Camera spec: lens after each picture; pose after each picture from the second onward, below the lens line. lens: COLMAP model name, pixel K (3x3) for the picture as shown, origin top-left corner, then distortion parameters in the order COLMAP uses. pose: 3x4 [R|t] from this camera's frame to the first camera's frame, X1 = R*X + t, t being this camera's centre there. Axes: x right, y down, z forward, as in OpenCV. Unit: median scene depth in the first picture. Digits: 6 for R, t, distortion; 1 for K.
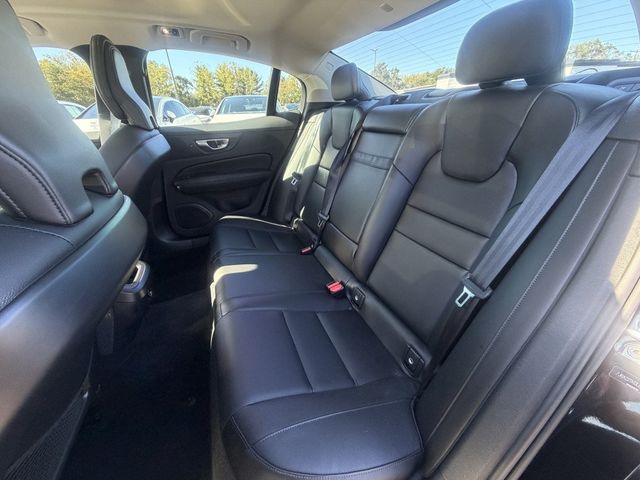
lens RADIAL K [[256.9, 0, 320.0], [0, 256.9, 240.0], [0, 0, 1]] dist [-0.001039, -0.000001]
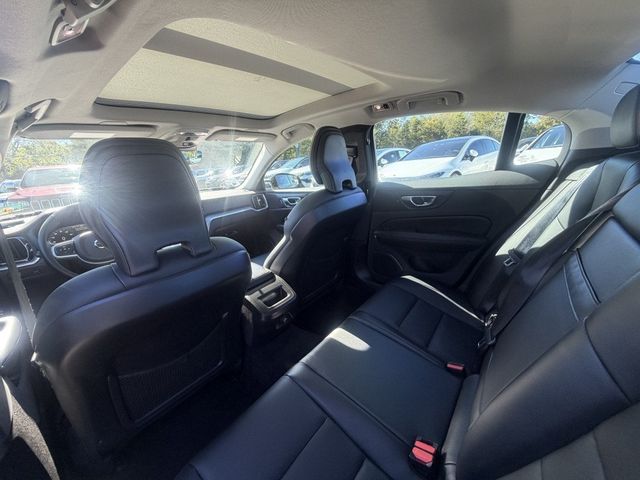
lens RADIAL K [[256.9, 0, 320.0], [0, 256.9, 240.0], [0, 0, 1]] dist [-0.001039, -0.000001]
pose [[0.482041, 0.222907, -0.847318, 0.232747], [-0.316749, 0.946020, 0.068674, -0.177689], [0.816888, 0.235284, 0.526626, 0.225725]]
